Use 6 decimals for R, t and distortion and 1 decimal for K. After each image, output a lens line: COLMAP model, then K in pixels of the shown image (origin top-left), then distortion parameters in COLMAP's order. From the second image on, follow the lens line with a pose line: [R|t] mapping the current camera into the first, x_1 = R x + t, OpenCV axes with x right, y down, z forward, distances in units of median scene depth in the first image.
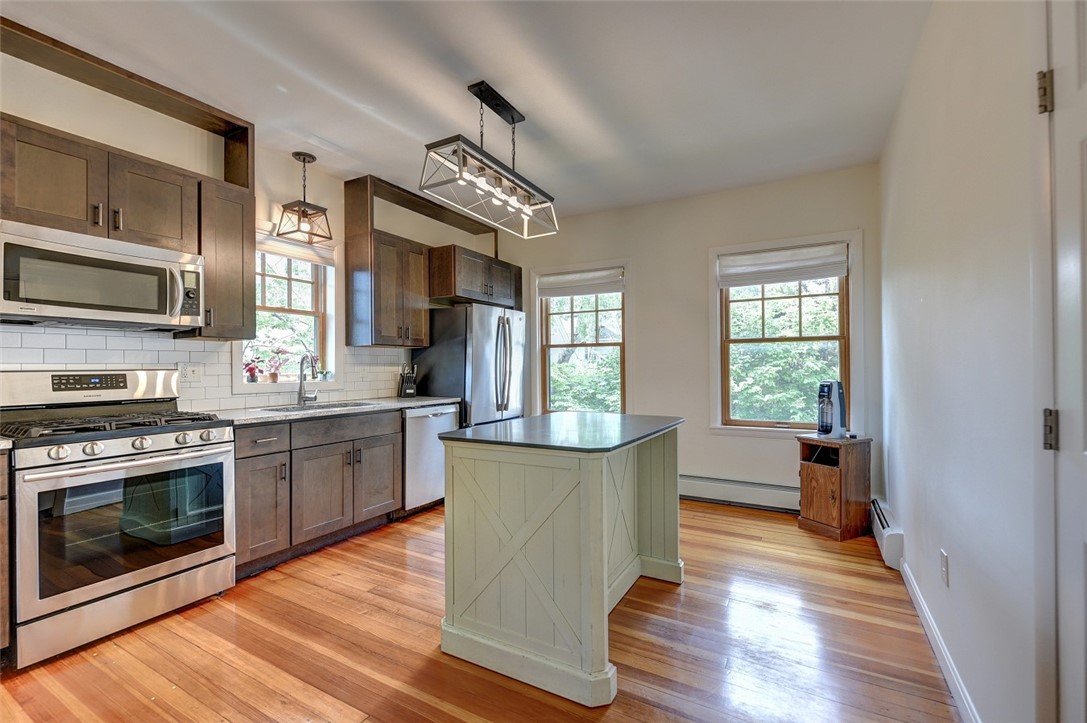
lens RADIAL K [[450.0, 0, 542.7], [0, 450.0, 364.6], [0, 0, 1]] dist [0.016449, -0.000101]
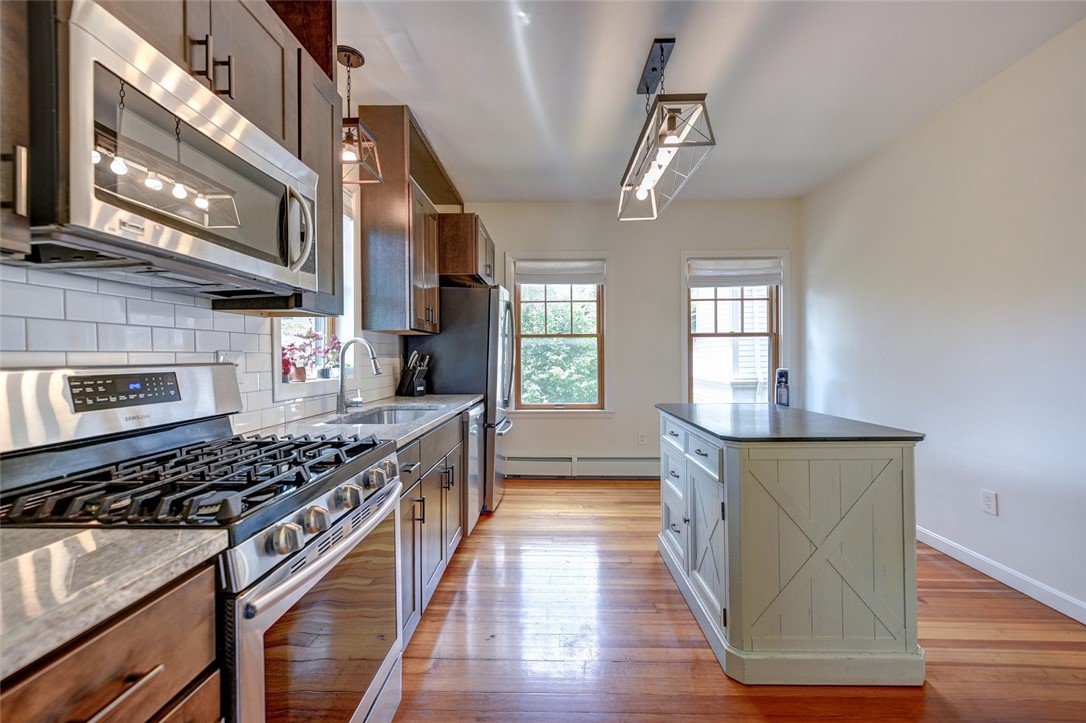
lens RADIAL K [[433.3, 0, 544.6], [0, 433.3, 360.6], [0, 0, 1]] dist [0.006857, -0.001011]
pose [[0.886257, -0.006420, 0.463149, -0.497463], [0.001950, 0.999947, 0.010129, 0.001999], [-0.463189, -0.008073, 0.886223, 0.234197]]
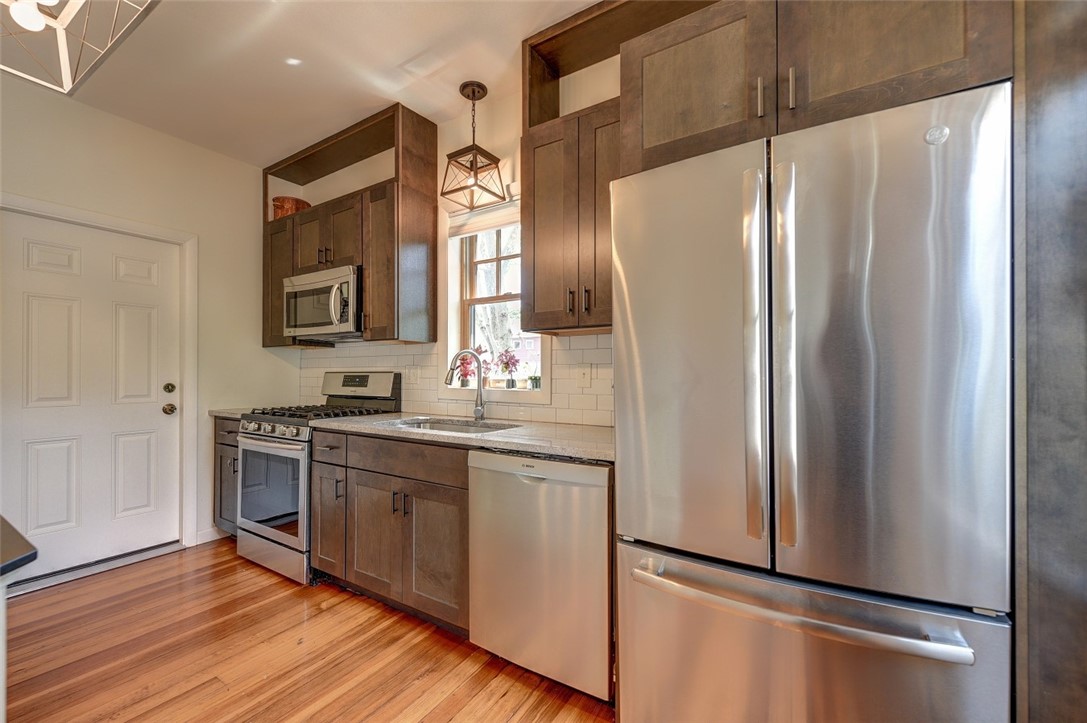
lens RADIAL K [[441.6, 0, 539.8], [0, 441.6, 365.9], [0, 0, 1]] dist [0.004306, -0.001225]
pose [[-0.053569, -0.013167, -0.998477, 0.184874], [0.005566, 0.999894, -0.013484, 0.008663], [0.998549, -0.006279, -0.053490, 0.996631]]
